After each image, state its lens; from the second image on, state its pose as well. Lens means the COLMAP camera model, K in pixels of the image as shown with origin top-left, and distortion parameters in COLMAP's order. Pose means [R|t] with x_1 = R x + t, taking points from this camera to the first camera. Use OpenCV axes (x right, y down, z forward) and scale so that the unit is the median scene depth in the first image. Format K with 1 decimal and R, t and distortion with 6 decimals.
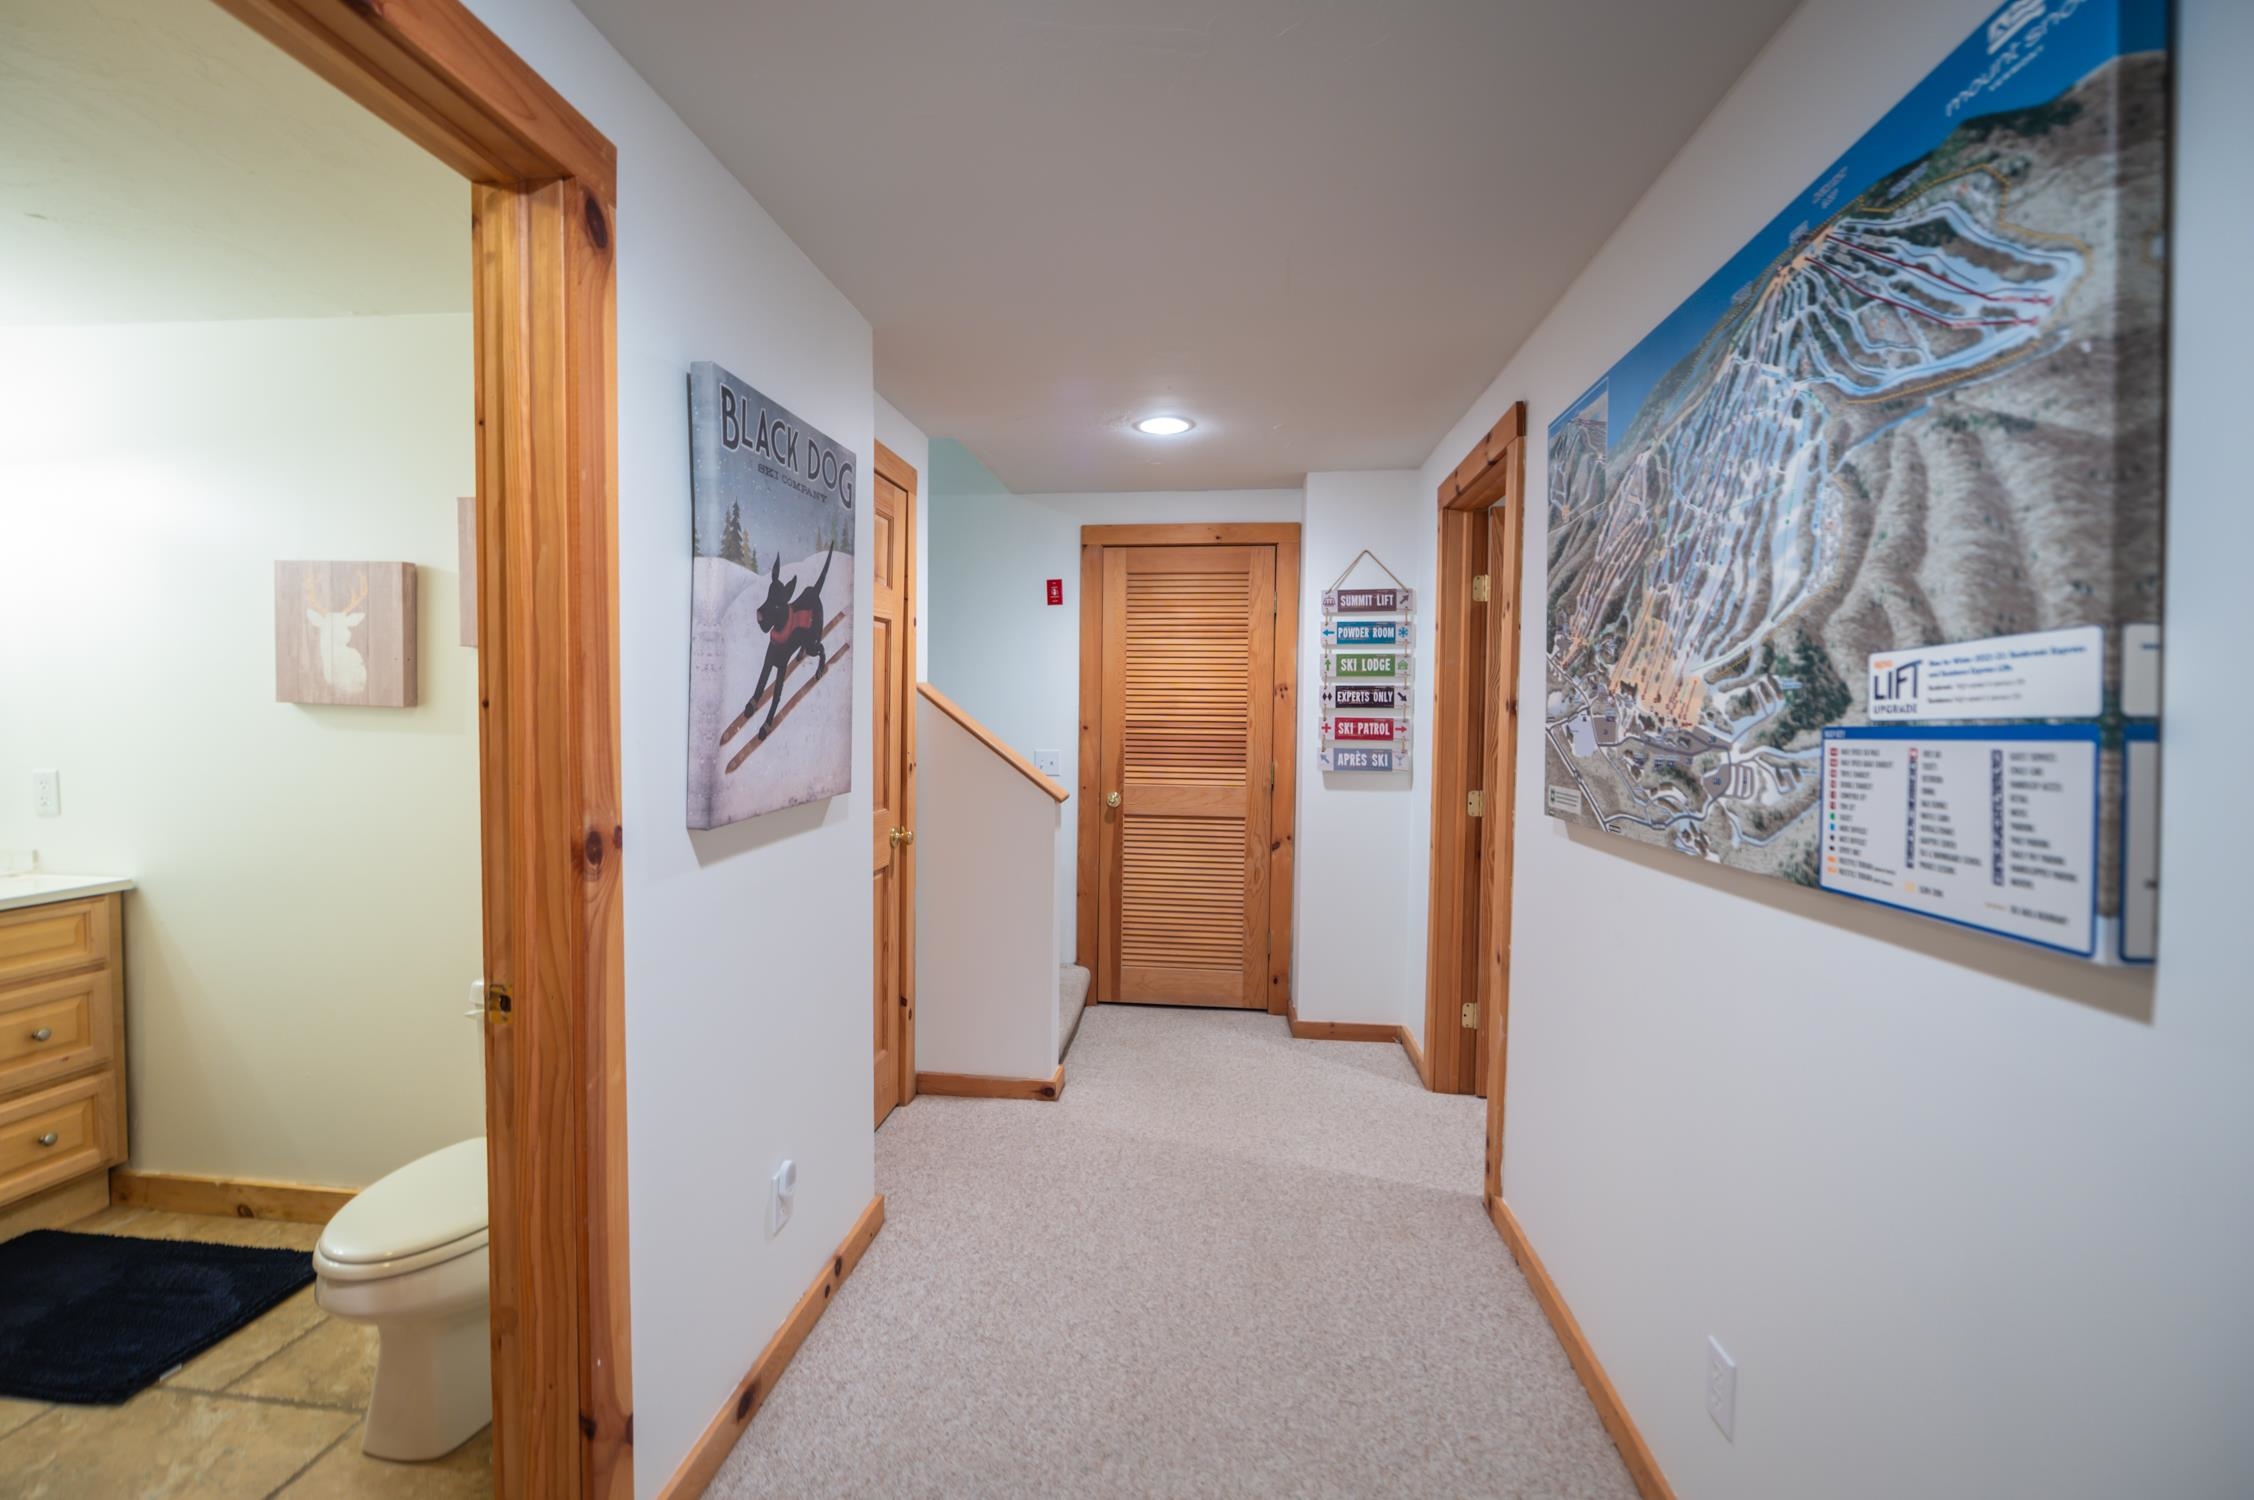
lens RADIAL K [[952.6, 0, 1115.6], [0, 952.6, 743.7], [0, 0, 1]] dist [-0.012720, 0.000063]
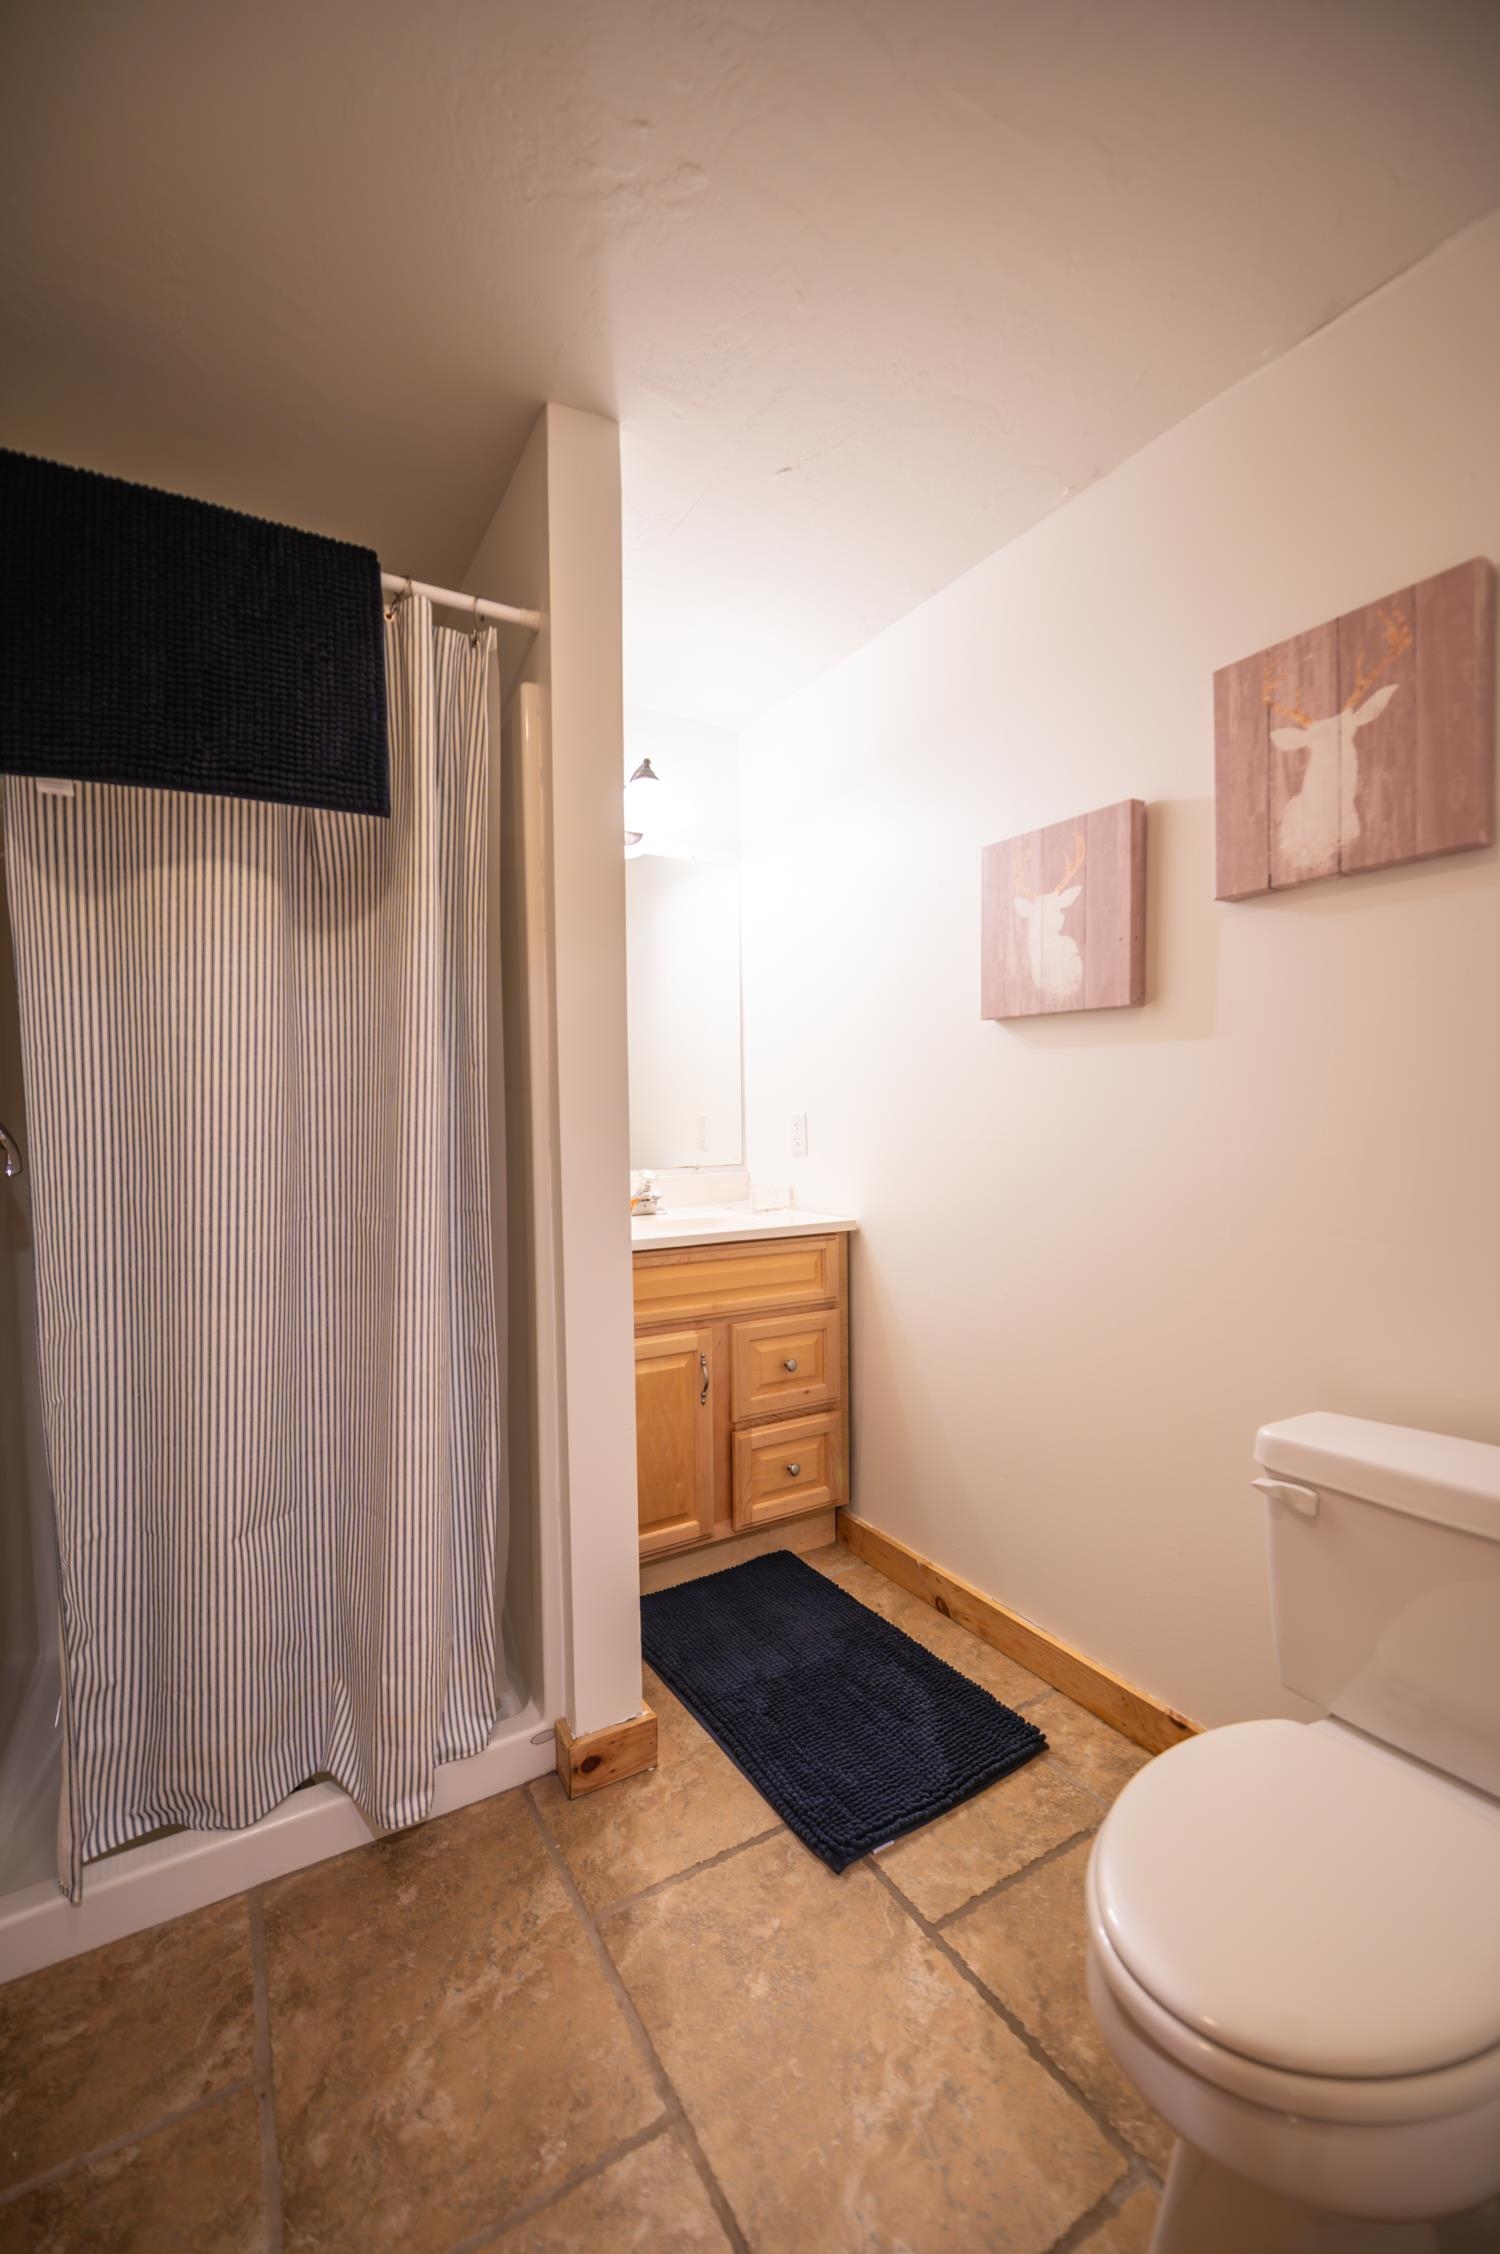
lens RADIAL K [[906.0, 0, 748.6], [0, 906.0, 1126.9], [0, 0, 1]] dist [-0.006946, 0.000656]
pose [[0.603578, -0.005248, -0.797286, -0.377348], [-0.007432, 0.999898, -0.012208, 0.062064], [0.797269, 0.013294, 0.603478, 0.354945]]
